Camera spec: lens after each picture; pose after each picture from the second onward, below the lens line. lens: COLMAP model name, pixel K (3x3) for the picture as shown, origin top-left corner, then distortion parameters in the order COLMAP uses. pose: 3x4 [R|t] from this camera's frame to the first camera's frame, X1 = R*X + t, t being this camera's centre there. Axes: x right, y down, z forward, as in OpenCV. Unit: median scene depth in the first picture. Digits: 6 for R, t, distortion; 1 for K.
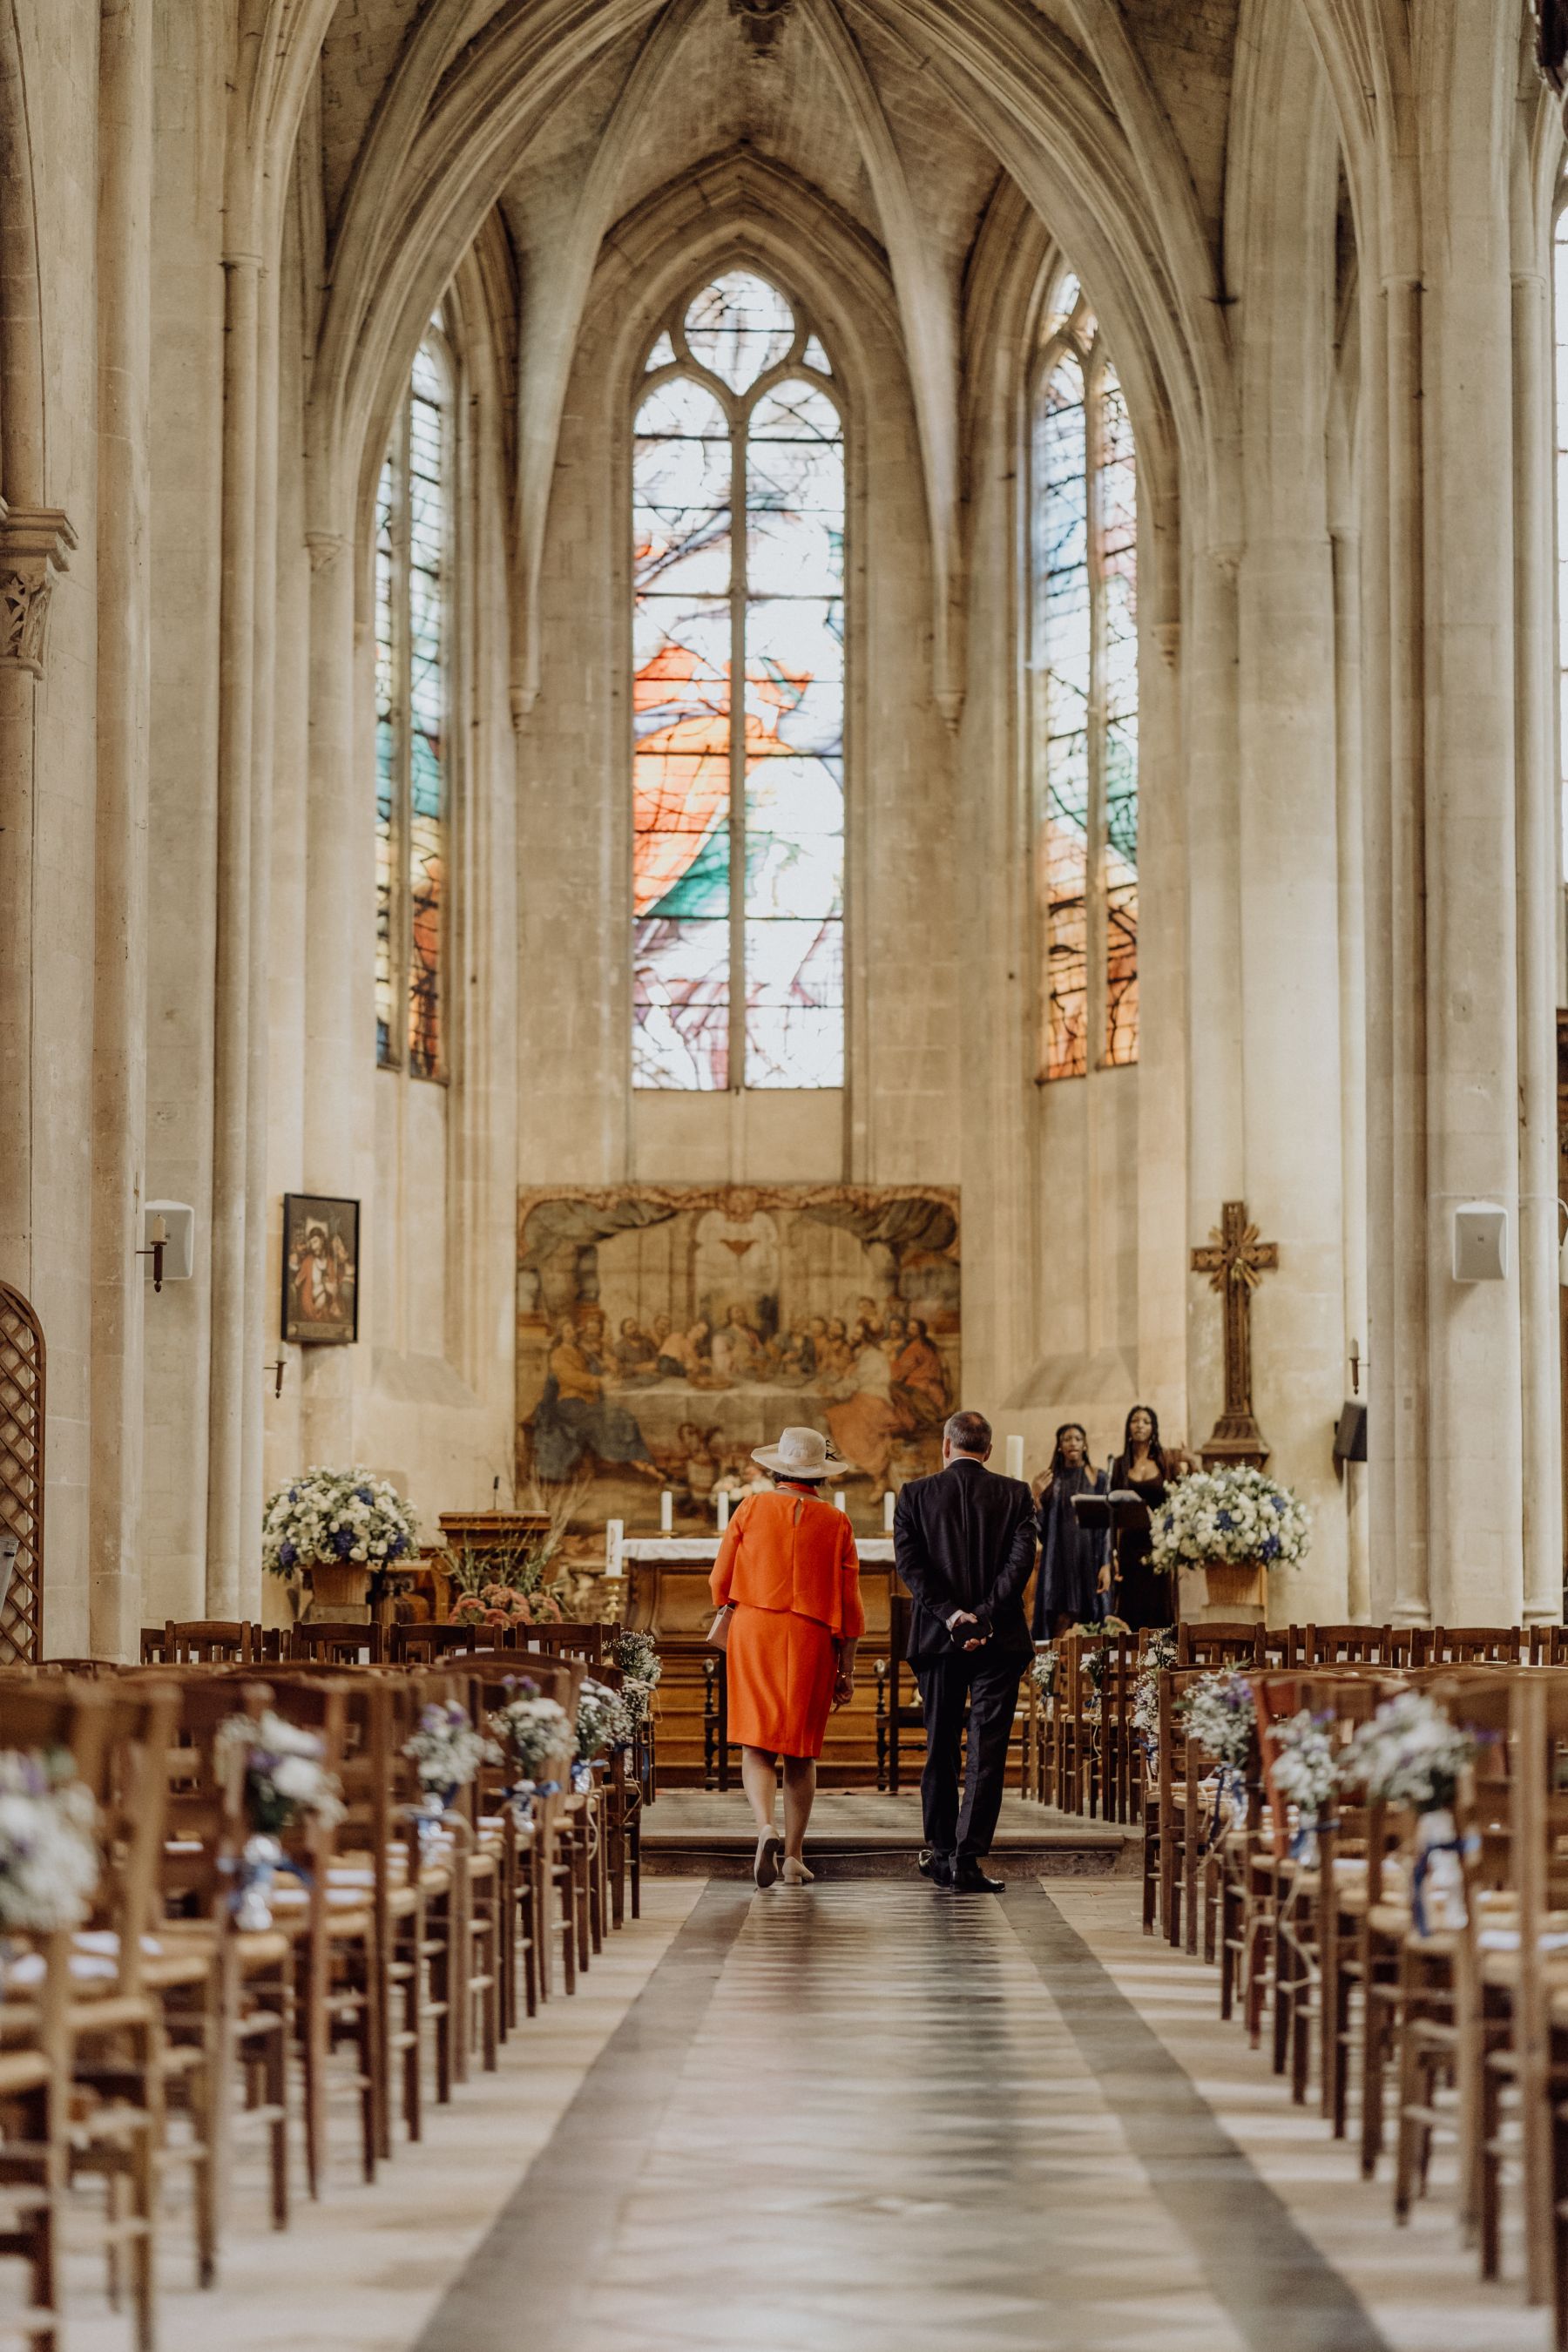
lens RADIAL K [[5710.1, 0, 784.0], [0, 5710.1, 1176.0], [0, 0, 1]] dist [0.058957, -0.295559]
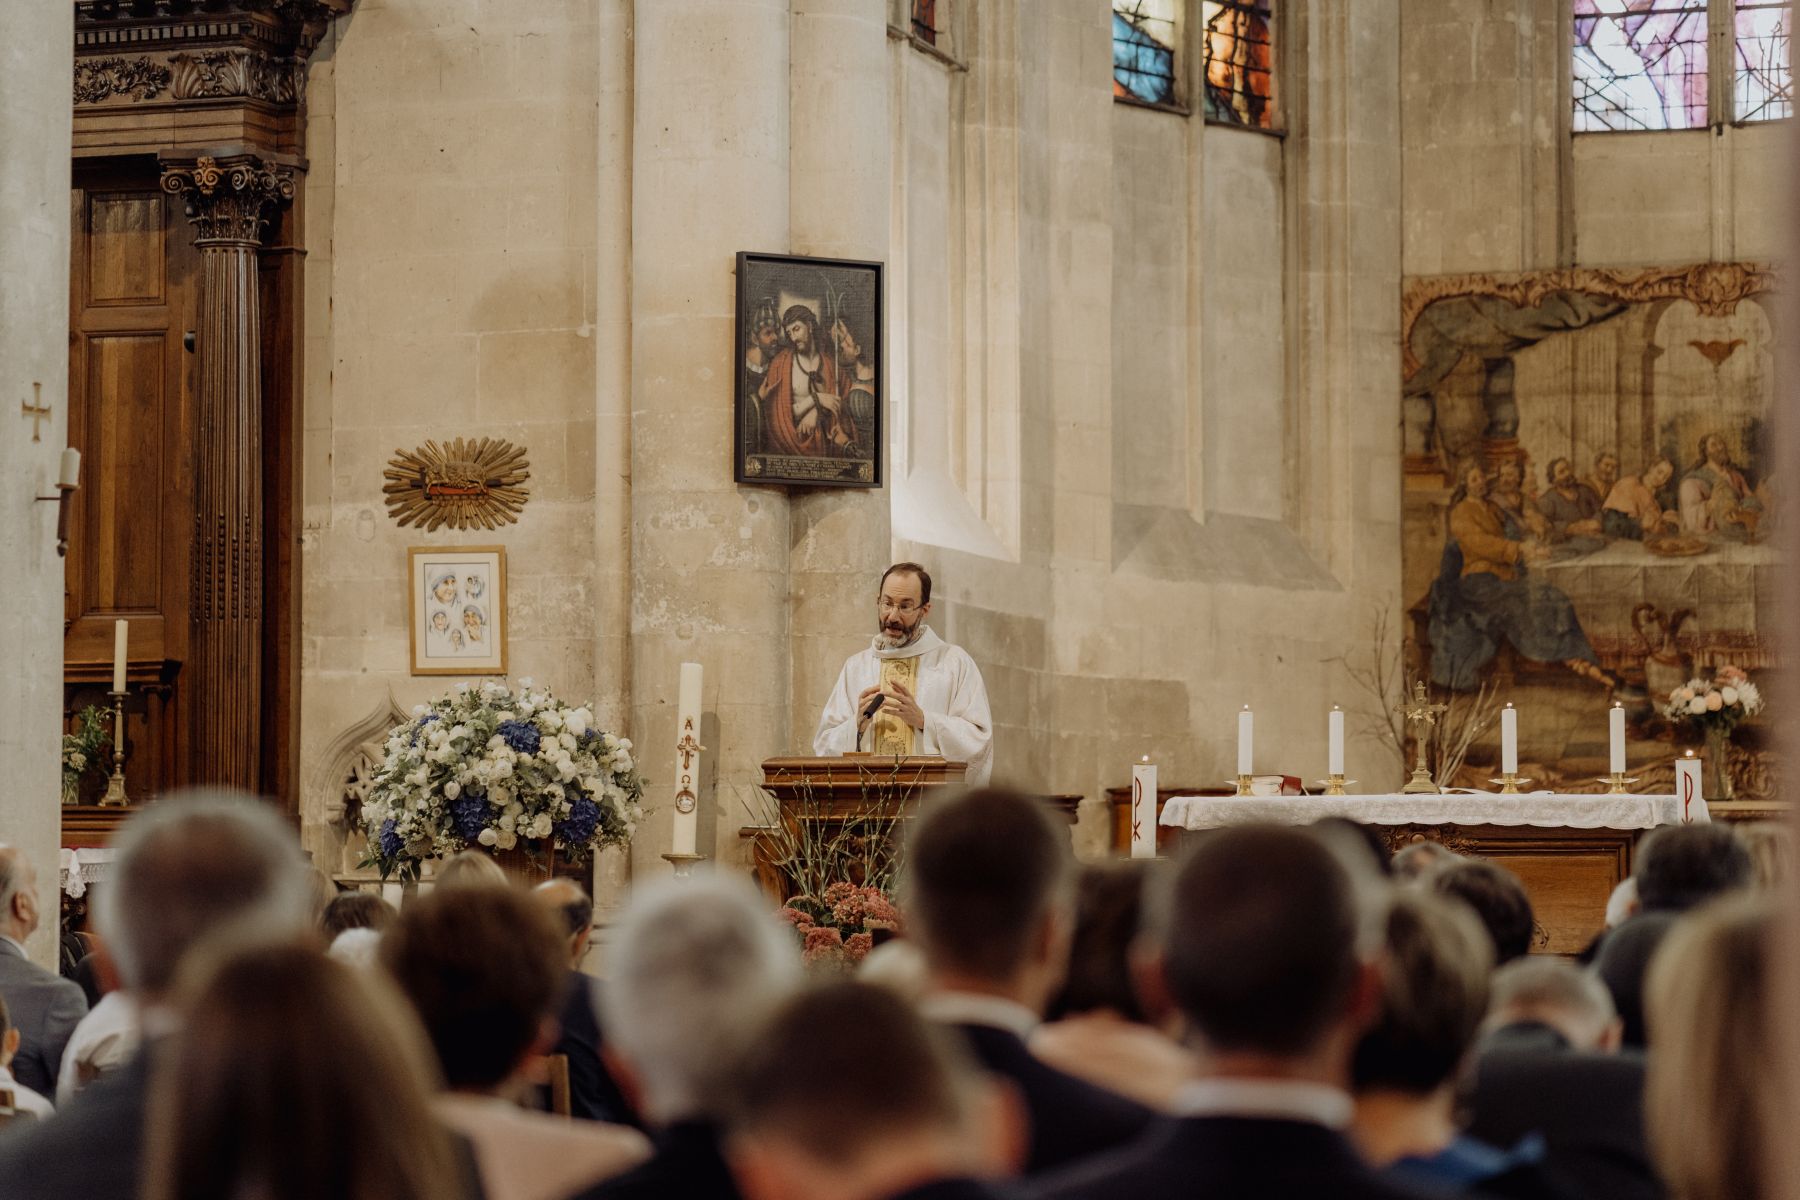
lens RADIAL K [[4370.0, 0, 901.2], [0, 4370.0, 667.9], [0, 0, 1]] dist [0.058957, -0.295559]
pose [[0.936468, -0.015508, -0.350409, 0.086366], [0.033271, 0.998445, 0.044729, 0.024067], [0.349170, -0.053546, 0.935528, 0.467658]]
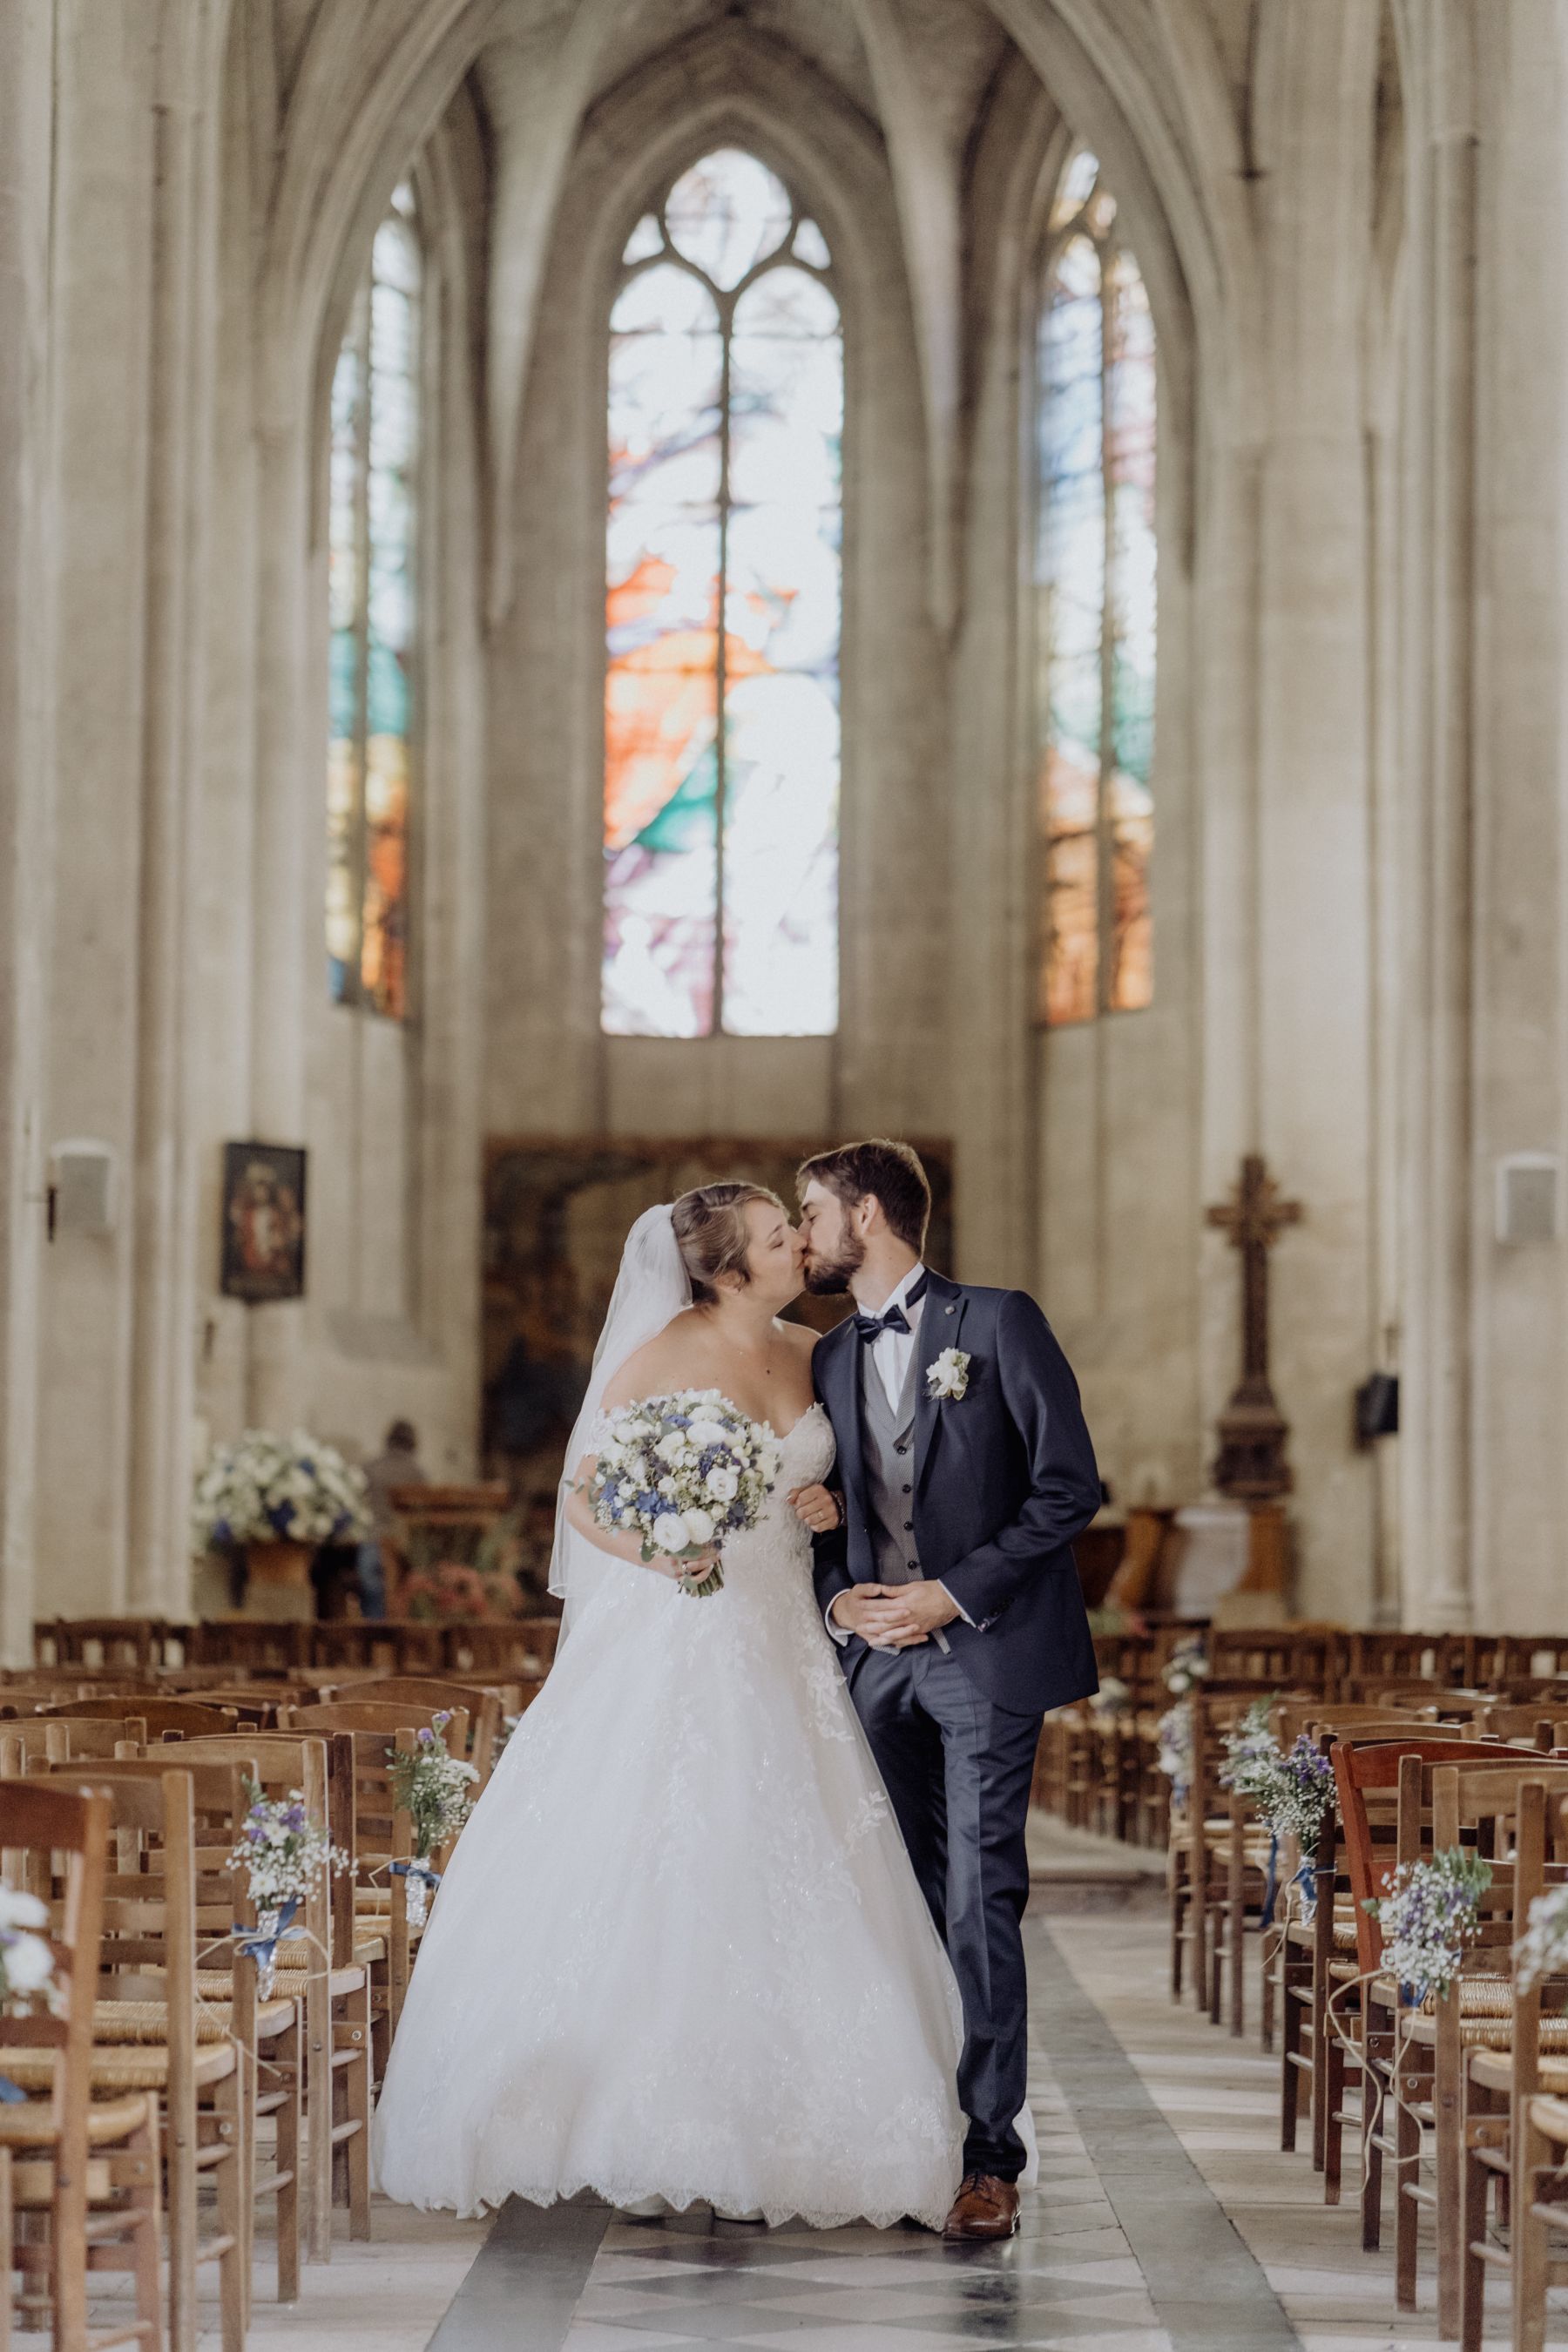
lens RADIAL K [[5710.1, 0, 784.0], [0, 5710.1, 1176.0], [0, 0, 1]] dist [0.058957, -0.295559]
pose [[0.999972, 0.007310, 0.001324, 0.001382], [-0.007320, 0.999947, 0.007243, 0.001696], [-0.001271, -0.007253, 0.999973, 0.066388]]
